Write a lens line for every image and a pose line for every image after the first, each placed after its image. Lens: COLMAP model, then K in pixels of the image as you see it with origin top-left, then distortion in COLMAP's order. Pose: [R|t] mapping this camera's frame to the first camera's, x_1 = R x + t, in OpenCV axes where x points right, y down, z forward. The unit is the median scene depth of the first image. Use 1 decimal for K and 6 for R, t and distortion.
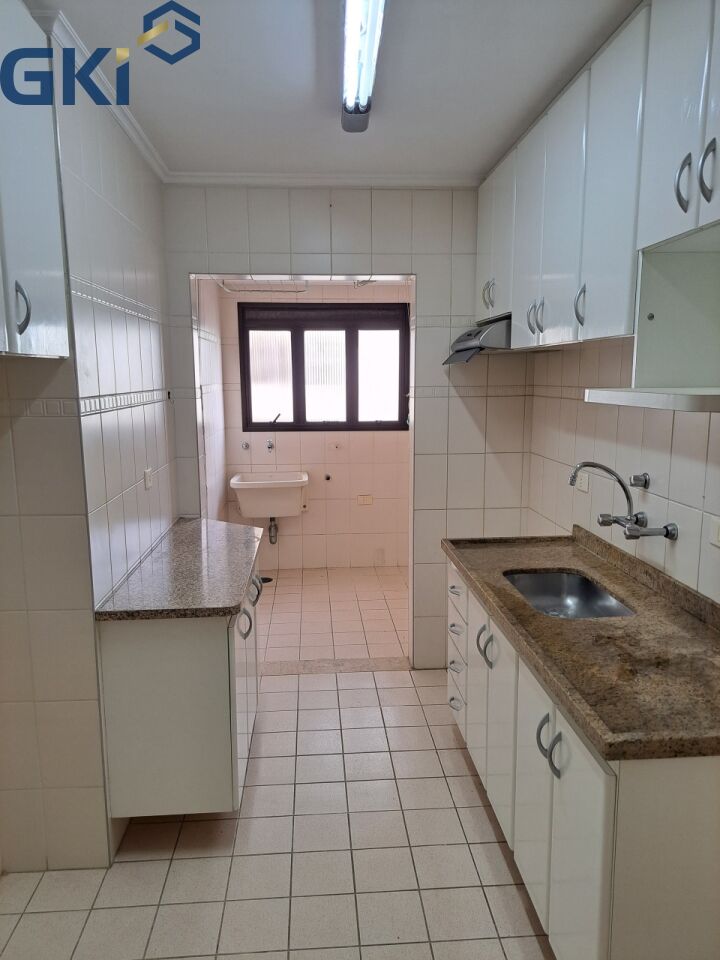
lens RADIAL K [[687.8, 0, 359.7], [0, 687.8, 491.3], [0, 0, 1]] dist [0.068135, -0.063372]
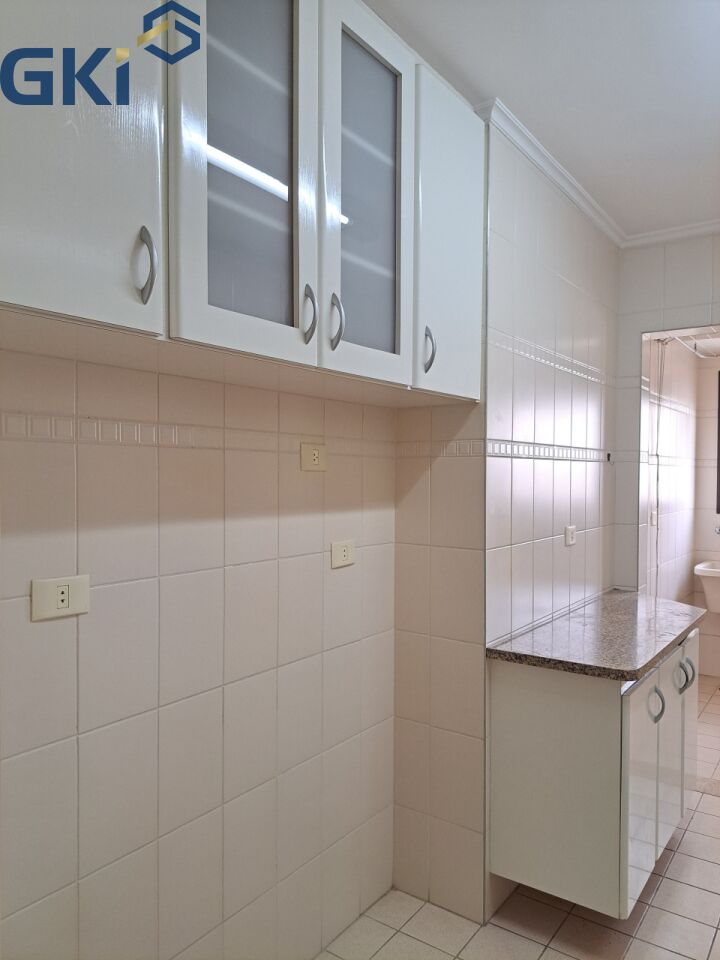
lens RADIAL K [[687.8, 0, 352.0], [0, 687.8, 490.9], [0, 0, 1]] dist [0.068135, -0.063372]
pose [[0.766393, 0.021766, -0.642003, 0.080258], [-0.112843, 0.988446, -0.101195, 0.050596], [0.632383, 0.150000, 0.759995, 0.052448]]
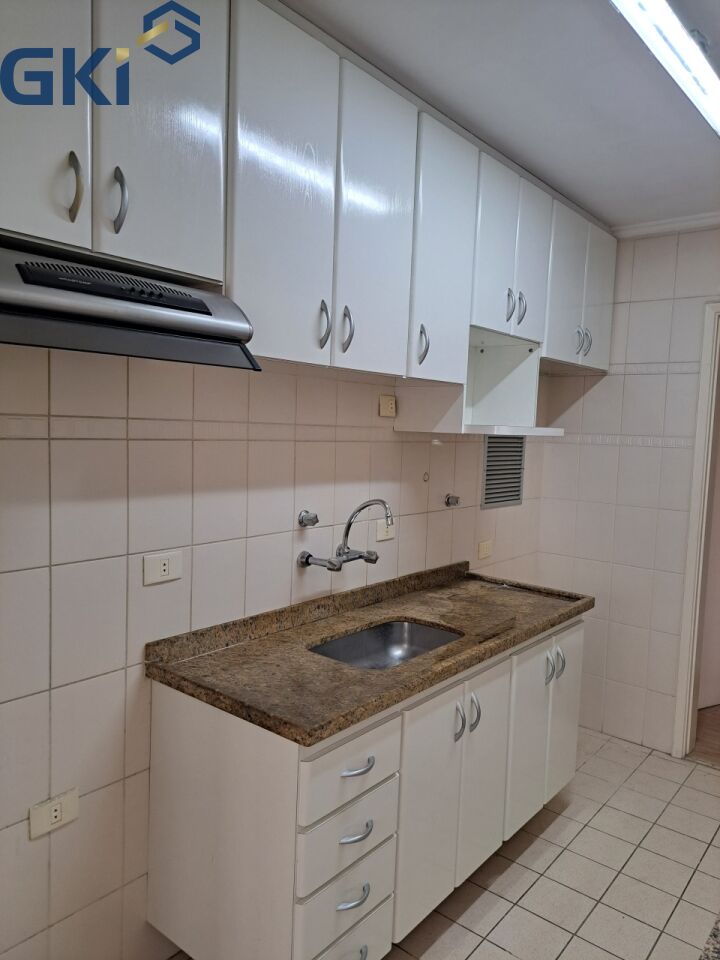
lens RADIAL K [[687.8, 0, 367.8], [0, 687.8, 480.0], [0, 0, 1]] dist [0.068135, -0.063372]
pose [[-0.734192, -0.076486, 0.674620, -0.229718], [0.077968, 0.977562, 0.195685, -0.195945], [-0.674451, 0.196270, -0.711755, 1.286741]]
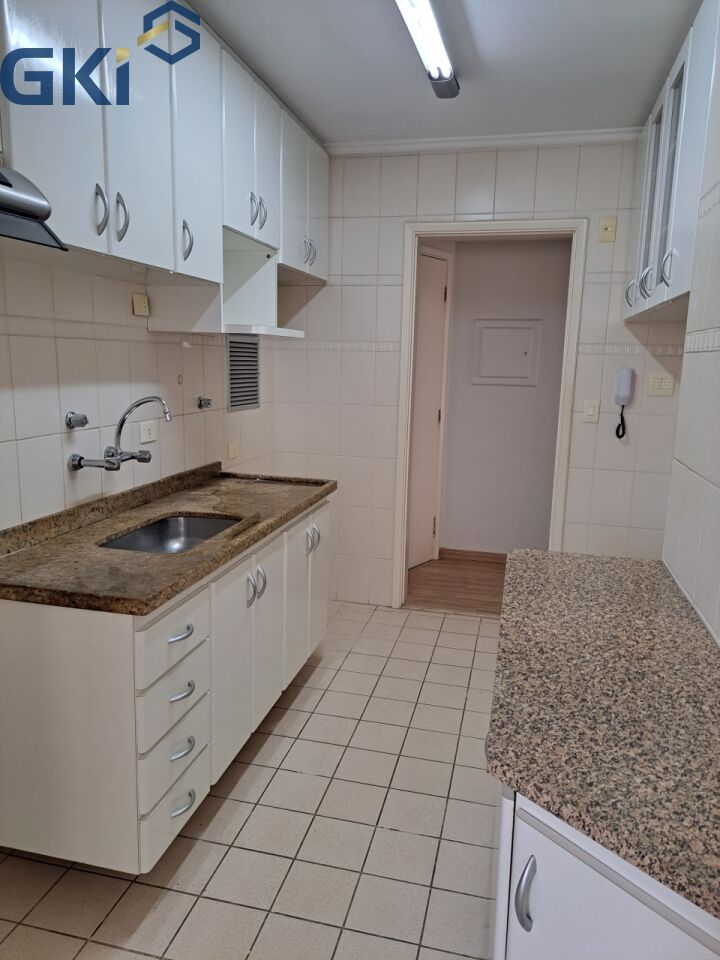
lens RADIAL K [[687.8, 0, 364.5], [0, 687.8, 480.8], [0, 0, 1]] dist [0.068135, -0.063372]
pose [[-0.954478, -0.070669, 0.289788, -0.186812], [0.029435, 0.944471, 0.327273, -0.183400], [-0.296825, 0.320905, -0.899397, 1.396338]]
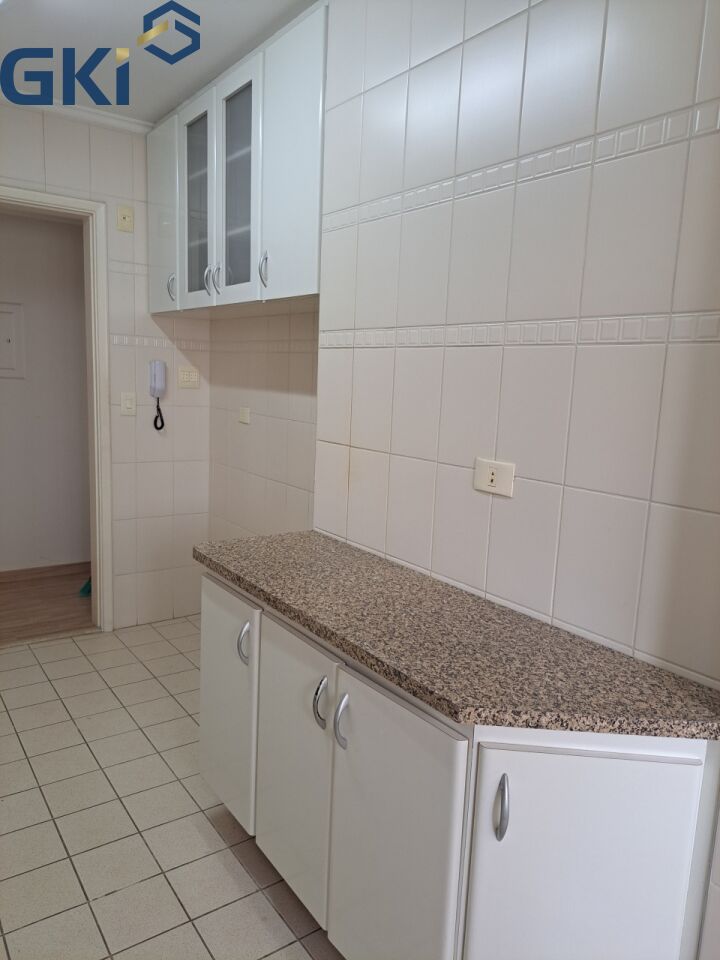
lens RADIAL K [[687.8, 0, 356.0], [0, 687.8, 484.2], [0, 0, 1]] dist [0.068135, -0.063372]
pose [[-0.850557, 0.049907, -0.523509, 0.086791], [-0.125194, 0.947649, 0.293747, -0.158464], [0.510763, 0.315389, -0.799782, 1.345599]]
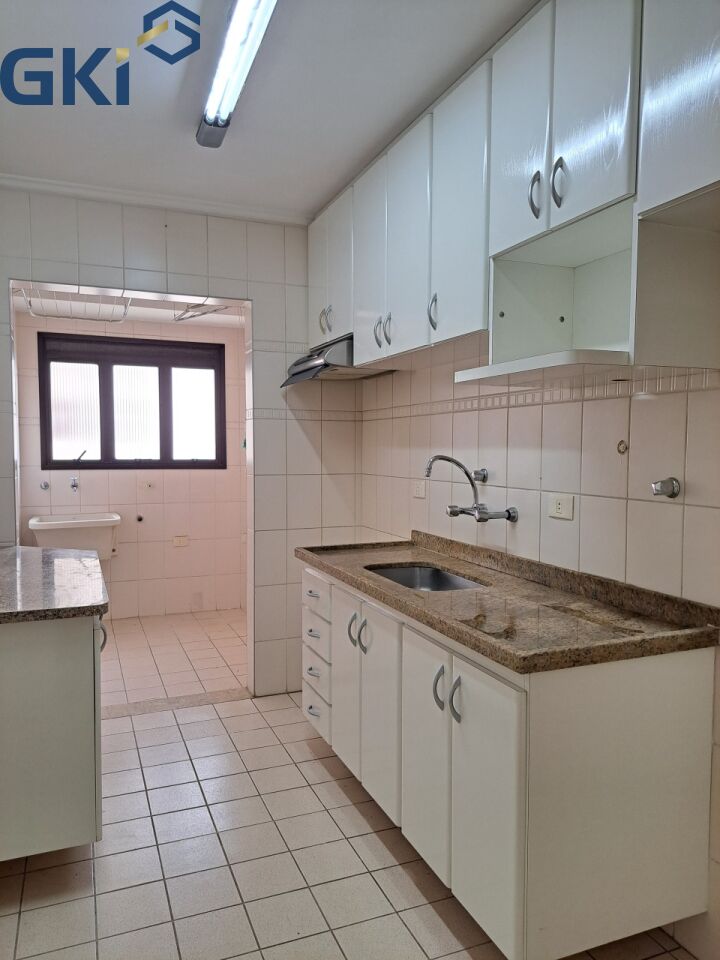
lens RADIAL K [[687.8, 0, 359.1], [0, 687.8, 487.2], [0, 0, 1]] dist [0.068135, -0.063372]
pose [[0.950917, -0.009895, 0.309287, -0.102843], [0.042681, 0.994130, -0.099420, 0.085641], [-0.306488, 0.107741, 0.945757, 0.003832]]
